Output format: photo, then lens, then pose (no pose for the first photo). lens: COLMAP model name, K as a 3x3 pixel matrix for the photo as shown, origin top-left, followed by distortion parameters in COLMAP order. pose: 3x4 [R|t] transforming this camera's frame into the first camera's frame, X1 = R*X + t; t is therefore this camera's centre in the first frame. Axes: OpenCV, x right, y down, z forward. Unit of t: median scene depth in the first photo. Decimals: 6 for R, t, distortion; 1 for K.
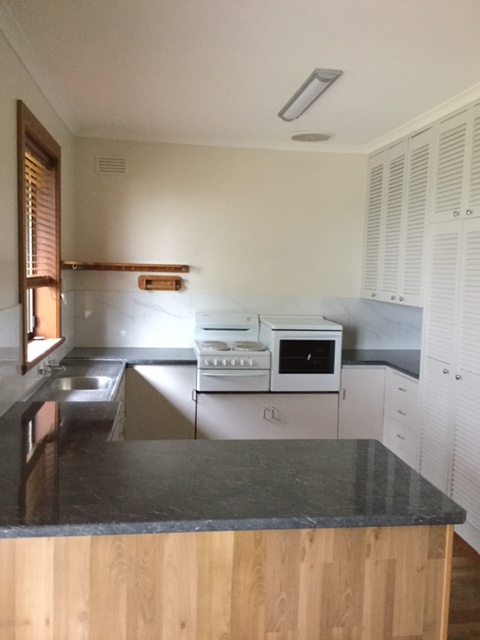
lens RADIAL K [[581.9, 0, 238.3], [0, 581.9, 319.7], [0, 0, 1]] dist [0.078363, -0.155648]
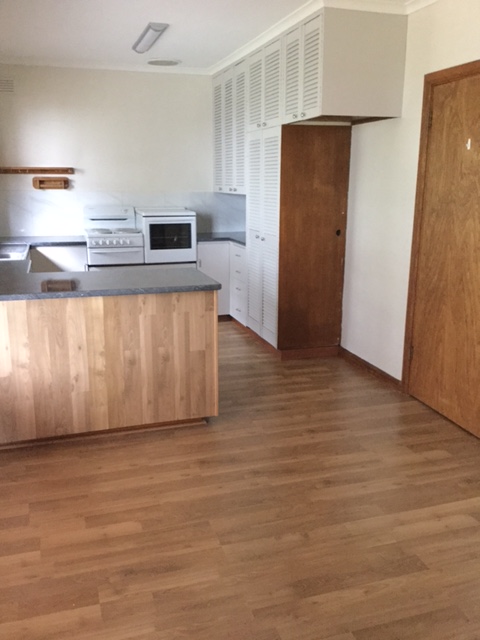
lens RADIAL K [[581.9, 0, 243.9], [0, 581.9, 324.5], [0, 0, 1]] dist [0.078363, -0.155648]
pose [[0.984053, -0.065202, 0.165495, 0.051449], [0.038576, 0.986480, 0.159275, 0.060501], [-0.173643, -0.150351, 0.973264, -0.397601]]
